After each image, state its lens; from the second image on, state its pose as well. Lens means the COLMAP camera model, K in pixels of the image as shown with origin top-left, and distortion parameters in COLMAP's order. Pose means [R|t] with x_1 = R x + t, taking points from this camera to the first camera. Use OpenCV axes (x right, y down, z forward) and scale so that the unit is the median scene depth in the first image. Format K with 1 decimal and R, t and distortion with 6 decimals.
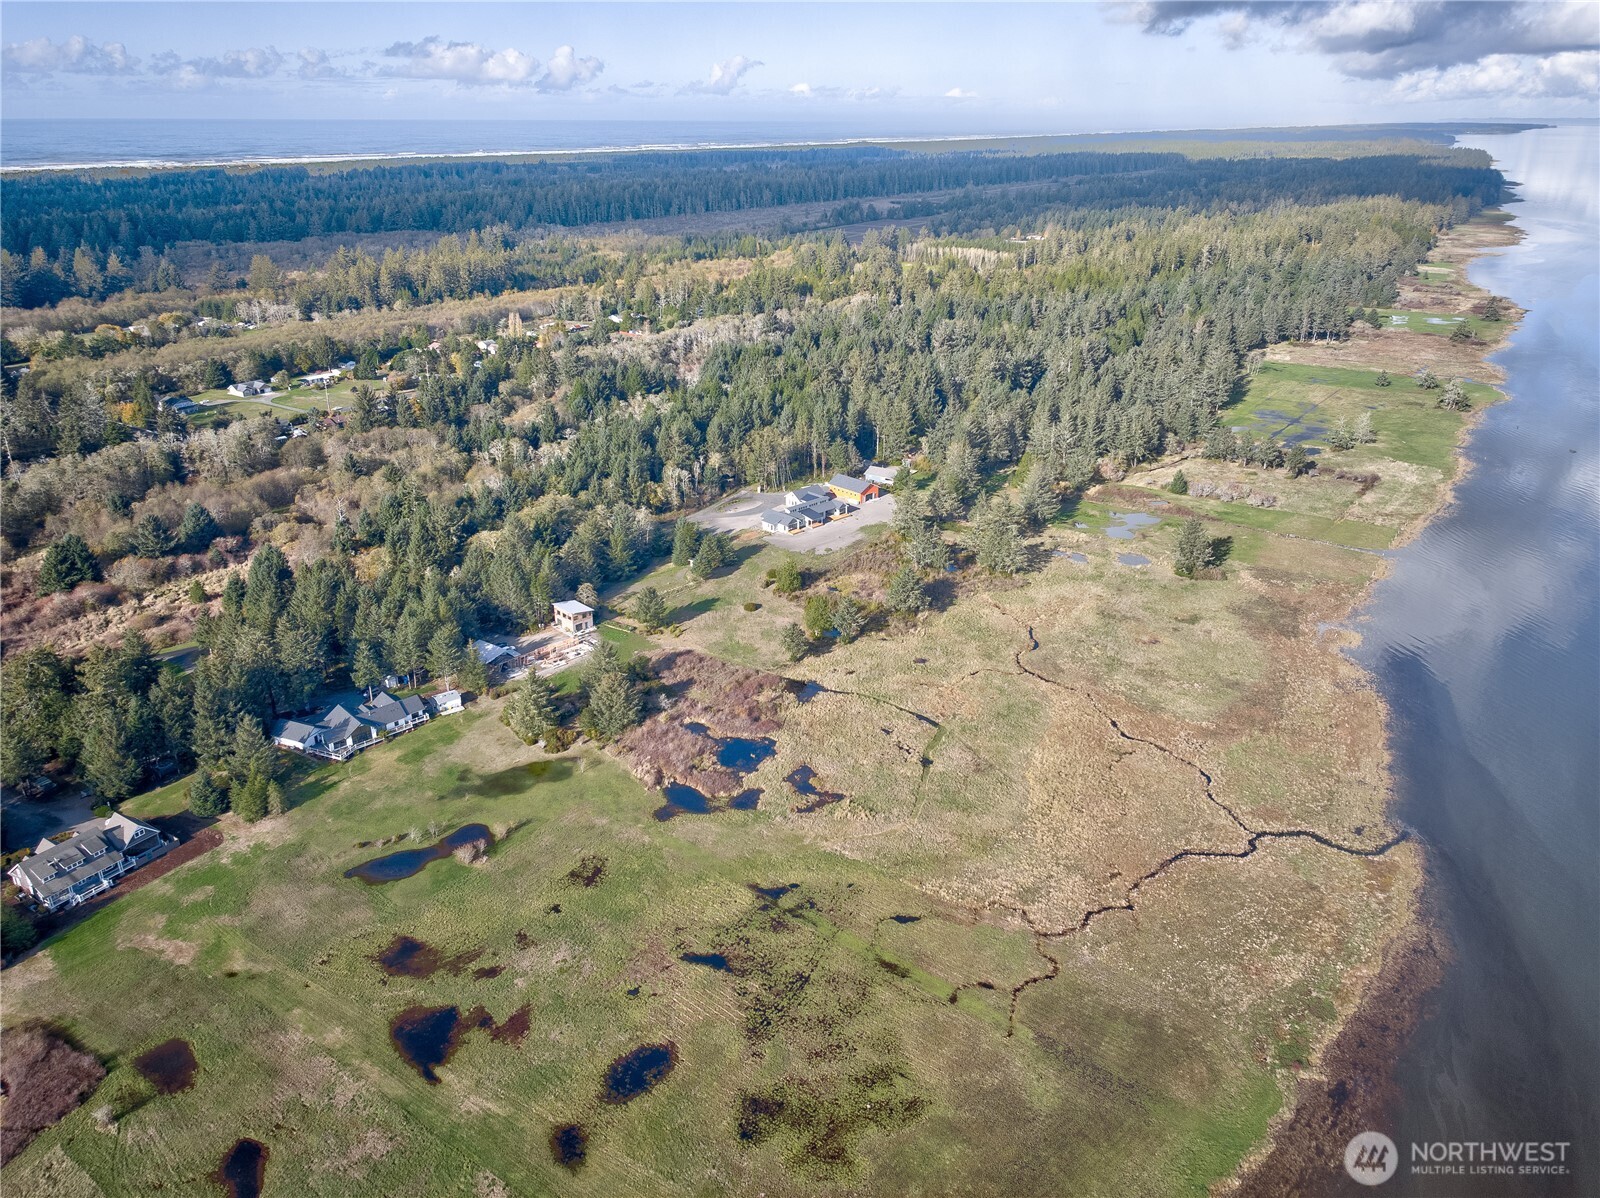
lens RADIAL K [[1109.4, 0, 800.0], [0, 1109.4, 599.0], [0, 0, 1]] dist [0.019326, -0.021984]
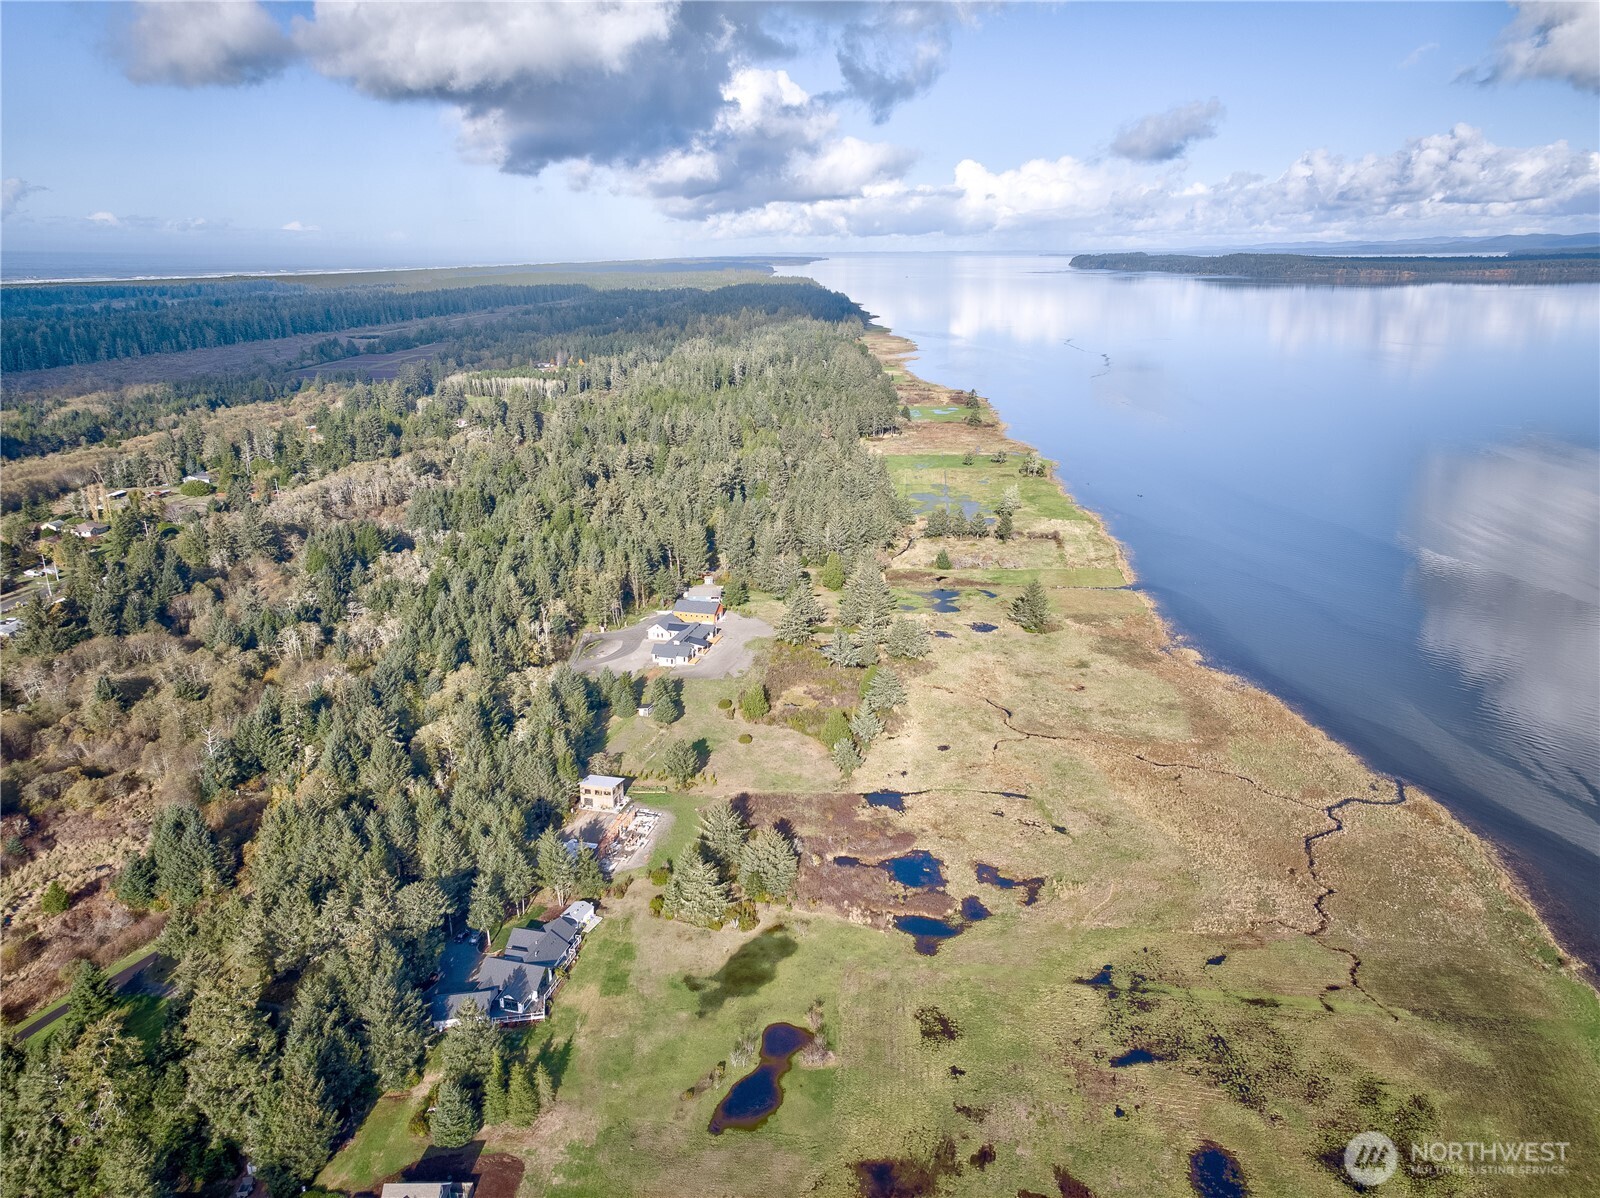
lens RADIAL K [[1072.2, 0, 803.8], [0, 1072.2, 604.9], [0, 0, 1]] dist [0.046956, 0.002284]
pose [[0.855984, -0.166300, 0.489527, -0.451412], [0.210847, 0.976824, -0.036844, -0.063867], [-0.472055, 0.134754, 0.871209, 0.131132]]
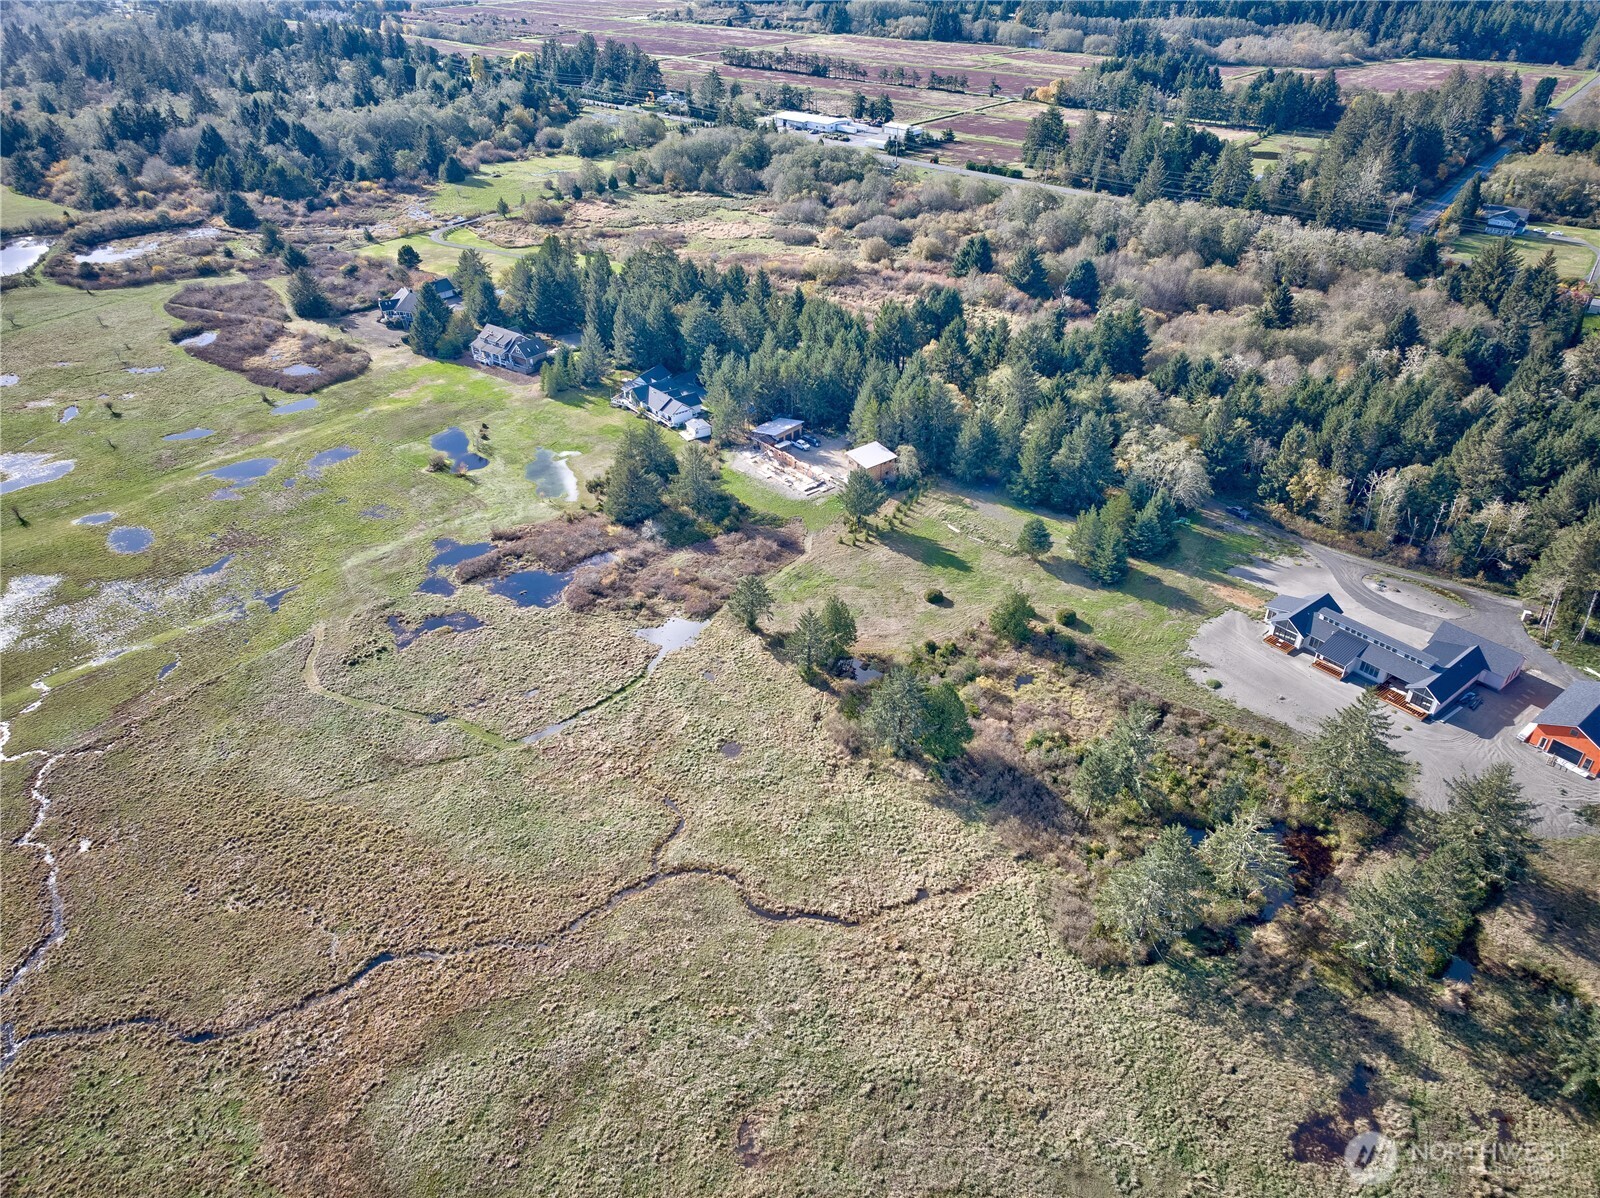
lens RADIAL K [[1072.4, 0, 808.0], [0, 1072.4, 600.2], [0, 0, 1]] dist [0.008007, -0.004214]
pose [[-0.089944, 0.543249, -0.834740, 0.503183], [-0.392952, 0.750785, 0.530952, -0.303907], [0.915149, 0.375769, 0.145943, 0.848043]]
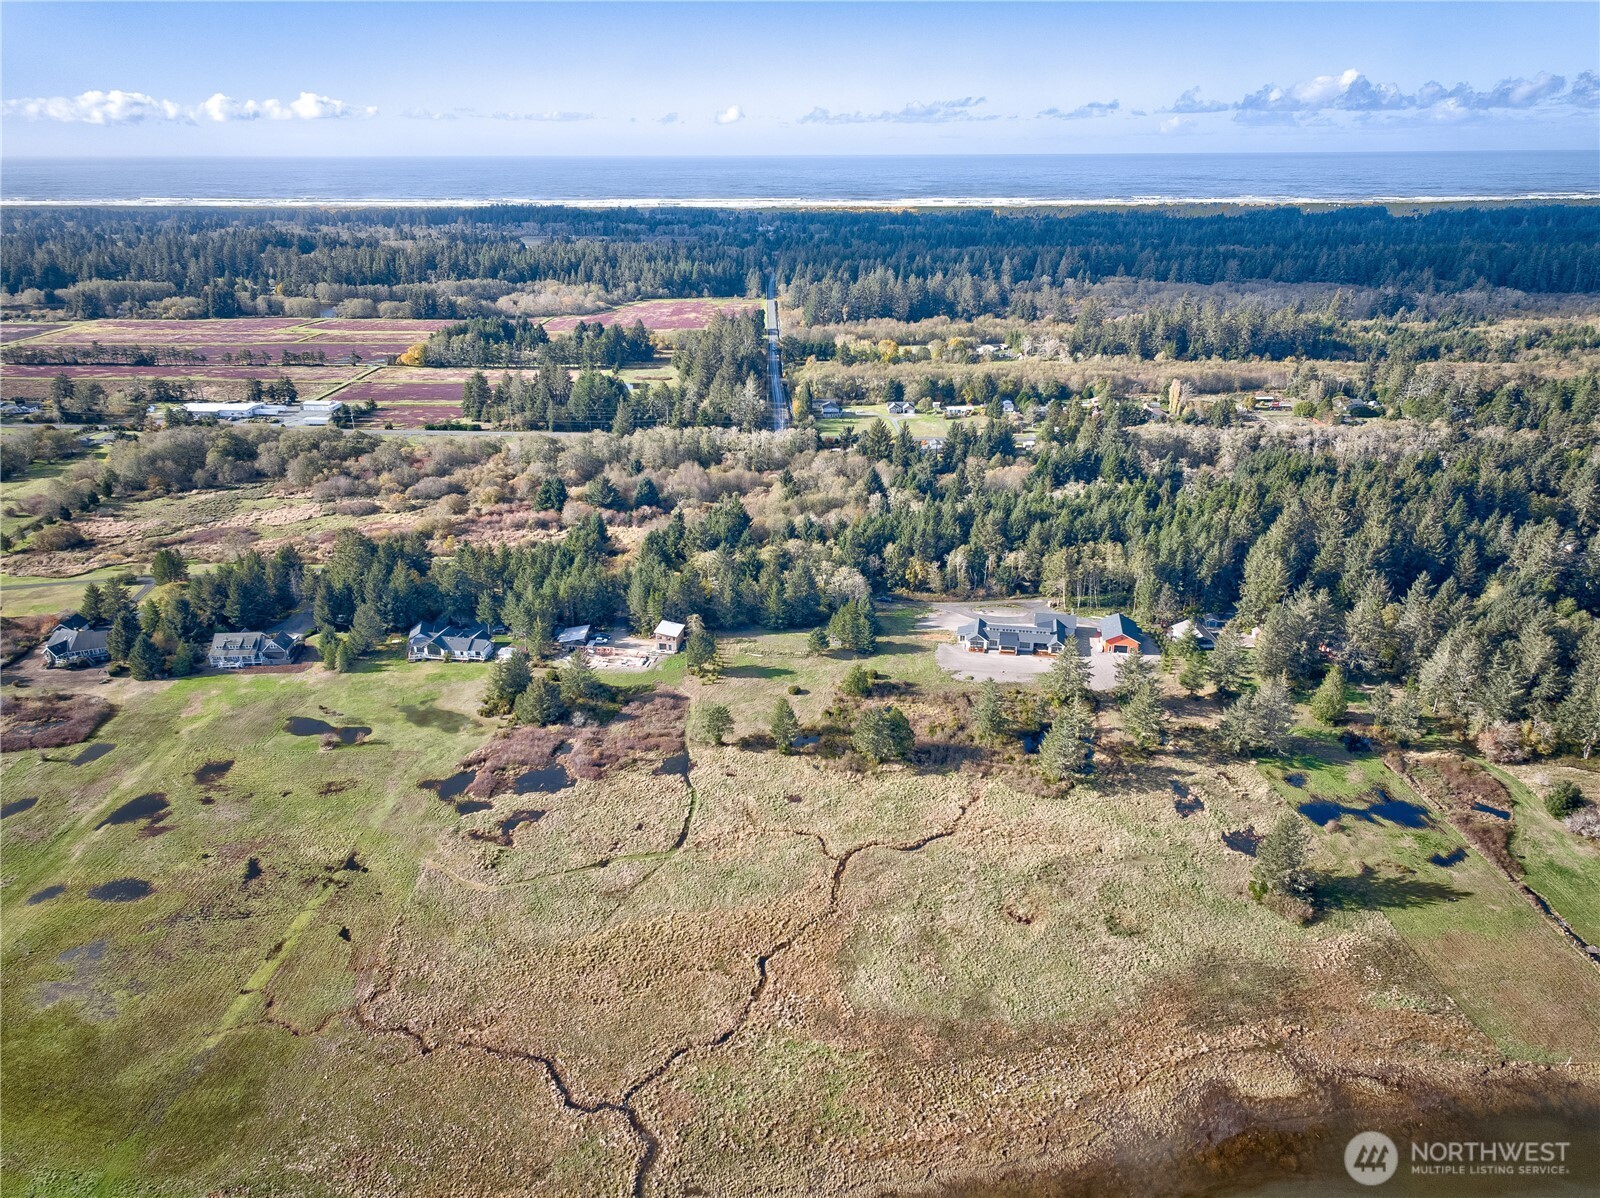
lens RADIAL K [[1102.8, 0, 802.0], [0, 1102.8, 596.8], [0, 0, 1]] dist [0.024230, -0.008480]
pose [[0.581005, 0.299421, -0.756822, 0.696683], [-0.318993, 0.939249, 0.126707, -0.203036], [0.748783, 0.167803, 0.641222, 0.354643]]
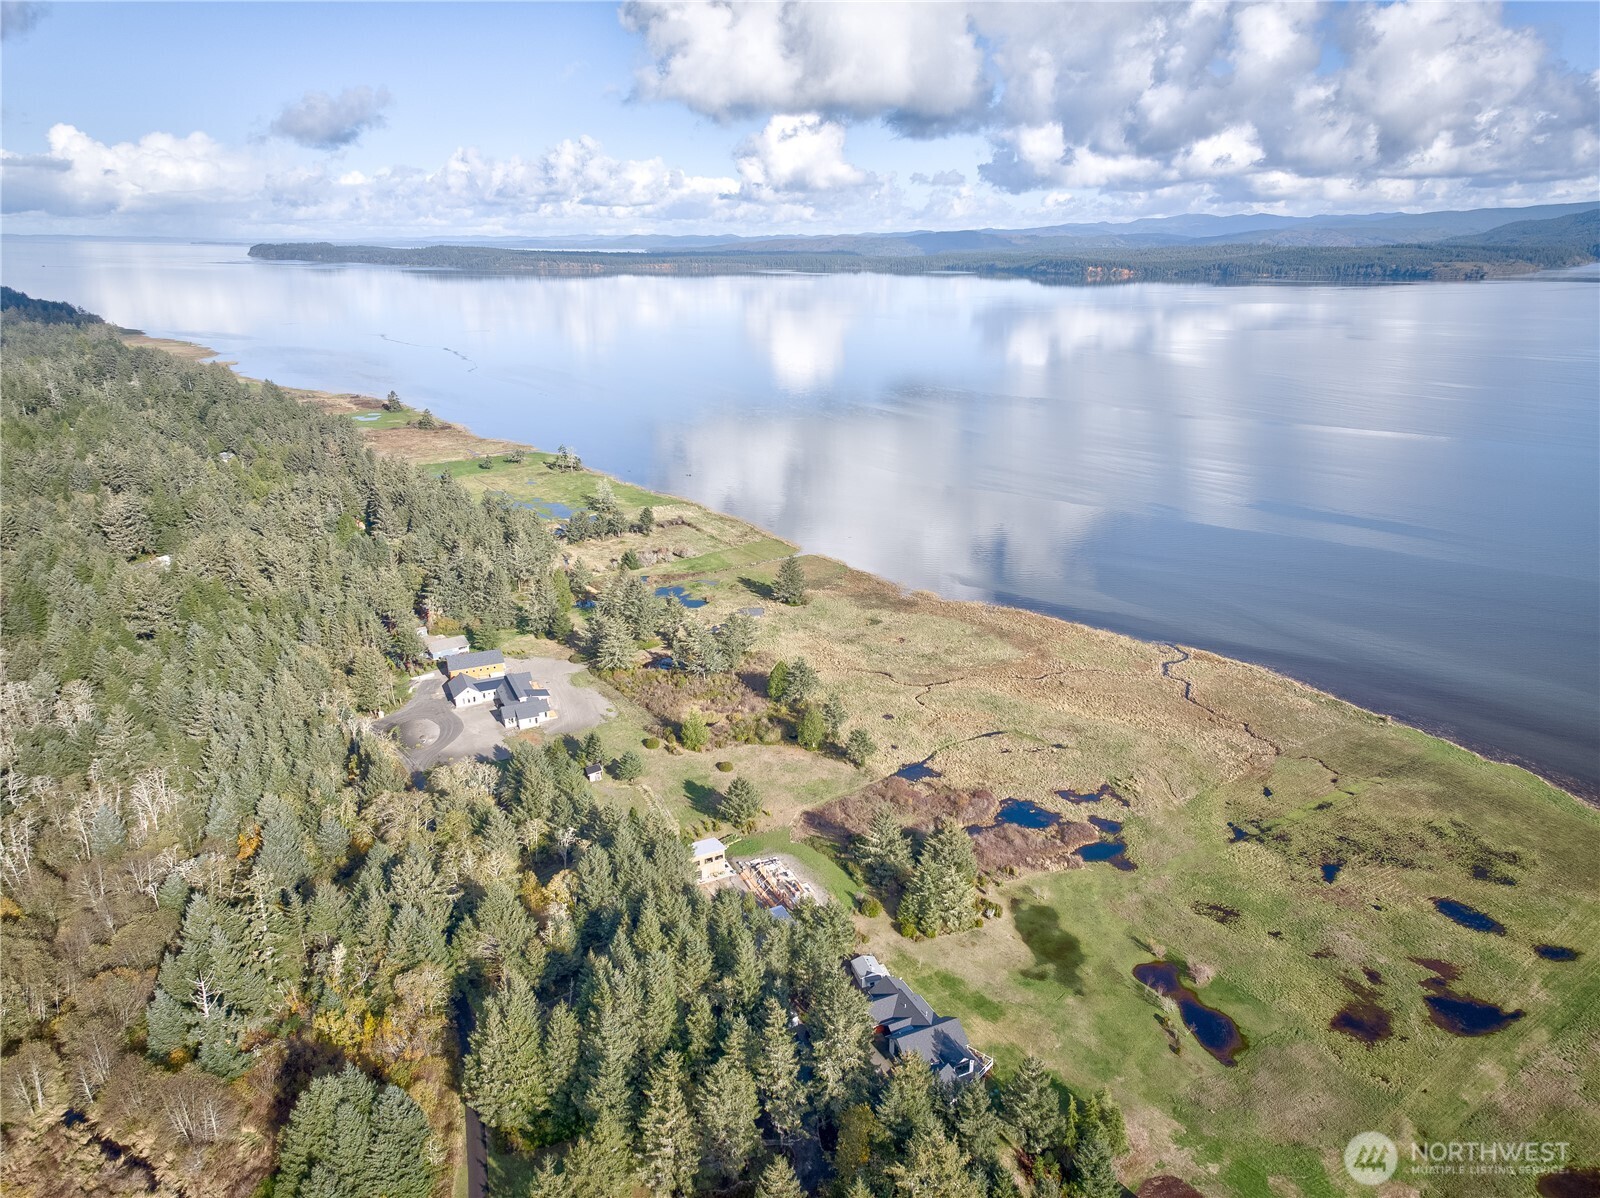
lens RADIAL K [[1072.2, 0, 803.8], [0, 1072.2, 604.9], [0, 0, 1]] dist [0.046956, 0.002284]
pose [[0.318798, -0.307700, 0.896487, -0.786447], [0.381609, 0.907459, 0.175763, -0.247869], [-0.867607, 0.286075, 0.406718, 0.551513]]
